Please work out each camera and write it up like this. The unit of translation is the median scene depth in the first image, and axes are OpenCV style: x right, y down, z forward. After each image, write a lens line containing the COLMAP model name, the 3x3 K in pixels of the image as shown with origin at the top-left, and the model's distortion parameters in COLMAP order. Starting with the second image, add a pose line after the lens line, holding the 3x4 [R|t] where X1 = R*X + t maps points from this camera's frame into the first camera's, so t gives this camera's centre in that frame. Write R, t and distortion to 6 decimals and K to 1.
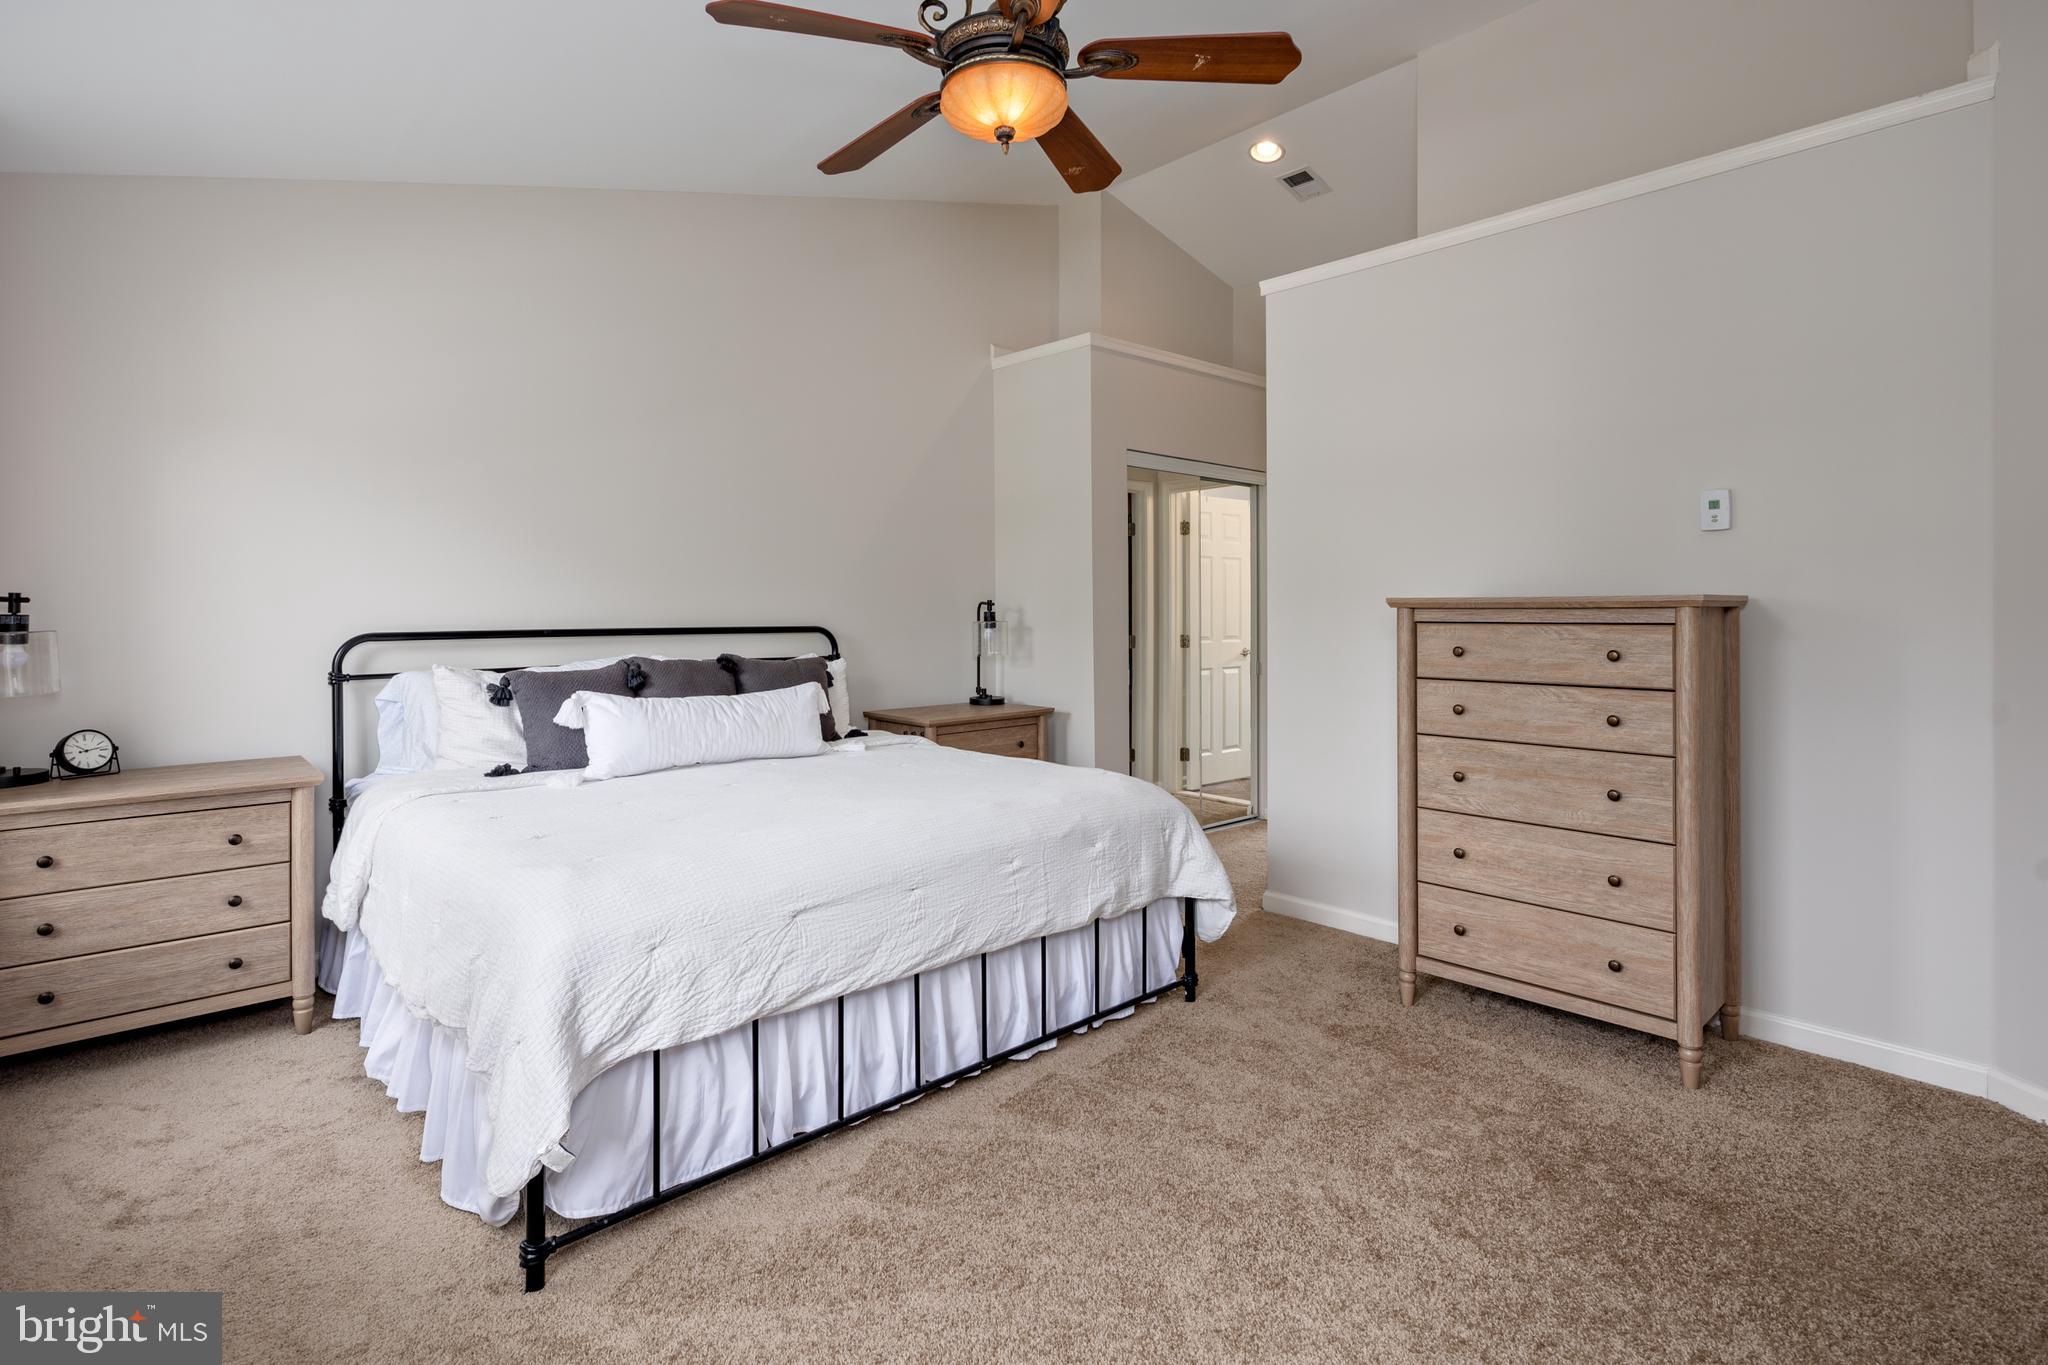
lens RADIAL K [[989.4, 0, 995.2], [0, 989.4, 620.1], [0, 0, 1]] dist [0.002309, -0.000323]
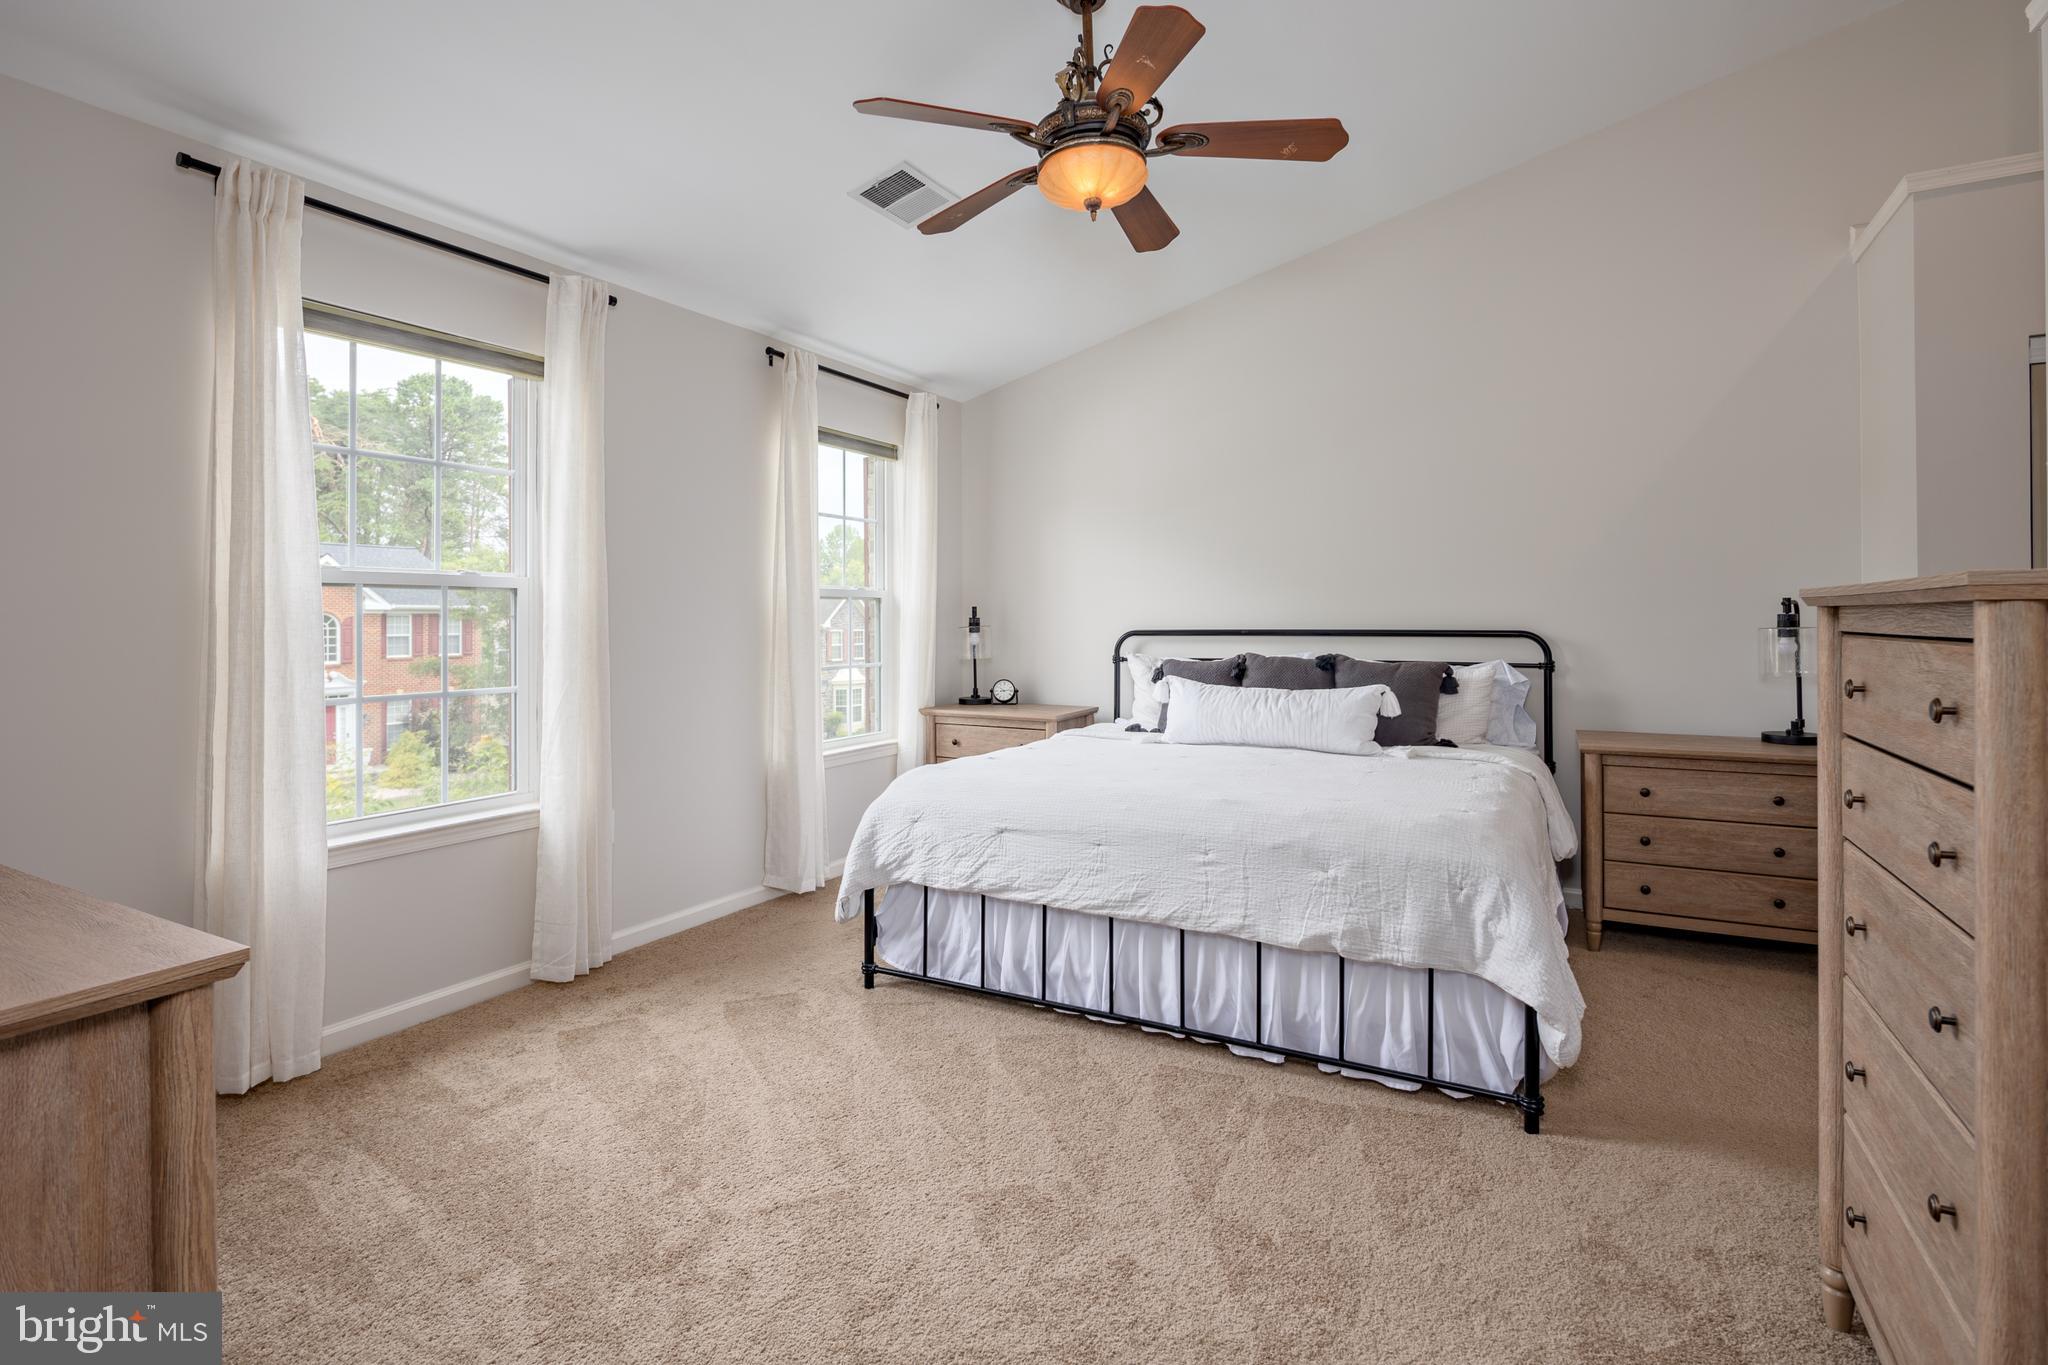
lens RADIAL K [[995.4, 0, 1022.5], [0, 995.4, 623.8], [0, 0, 1]] dist [-0.002894, -0.001667]
pose [[0.326548, 0.007179, -0.945153, 0.842885], [-0.004915, 0.999971, 0.005897, -0.004603], [0.945168, 0.002720, 0.326574, 0.415982]]
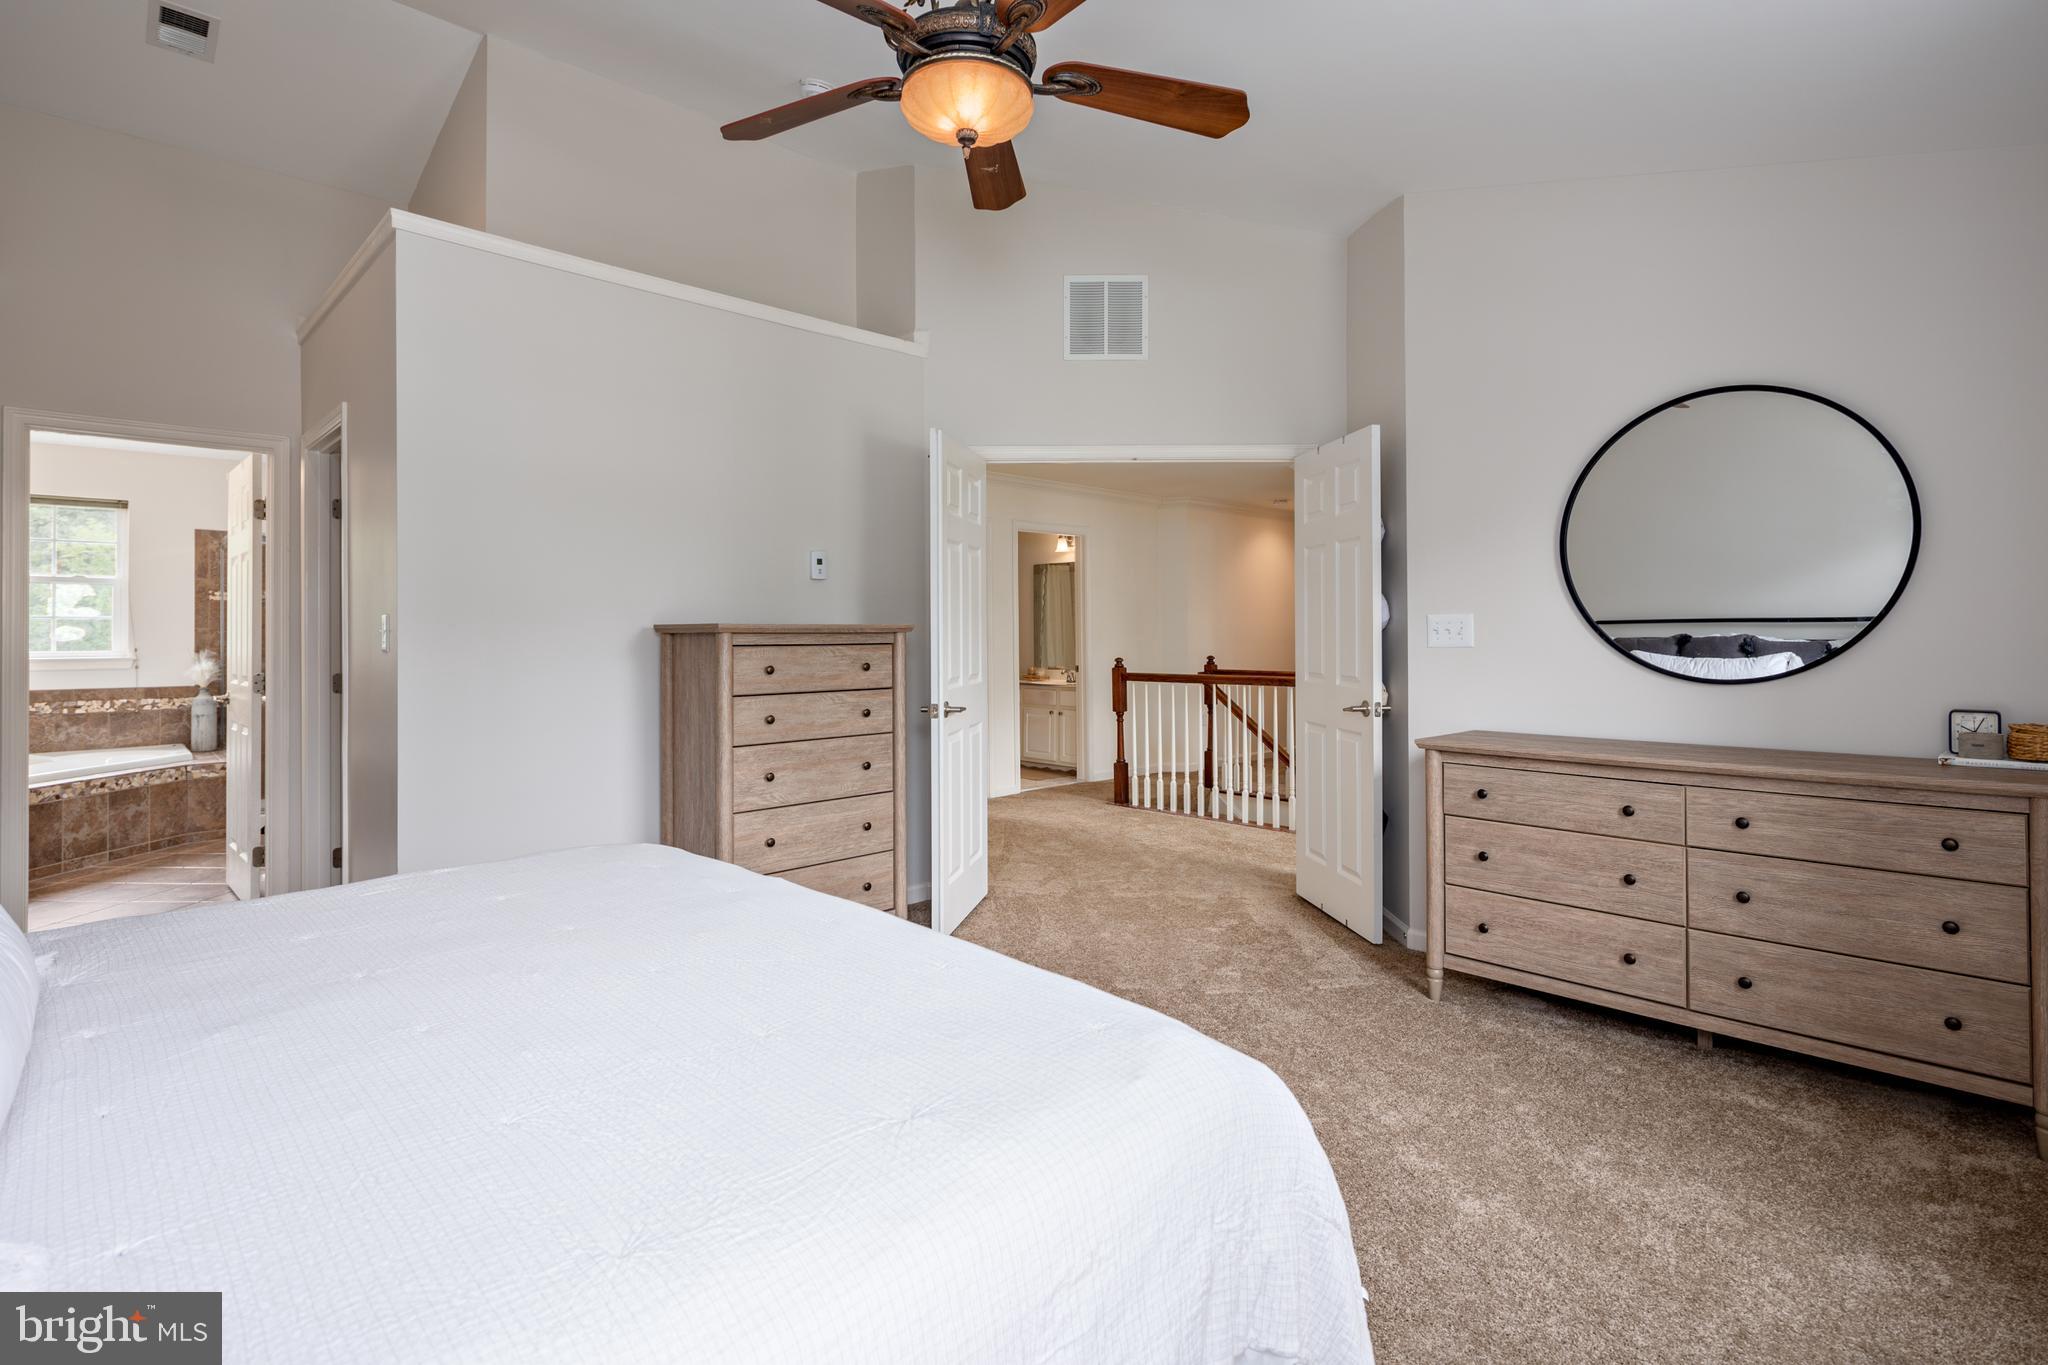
lens RADIAL K [[995.4, 0, 1022.5], [0, 995.4, 623.8], [0, 0, 1]] dist [-0.002894, -0.001667]
pose [[-0.023593, 0.010541, 0.999666, -0.734468], [0.014992, 0.999836, -0.010189, -0.006664], [-0.999609, 0.014746, -0.023747, 0.744784]]
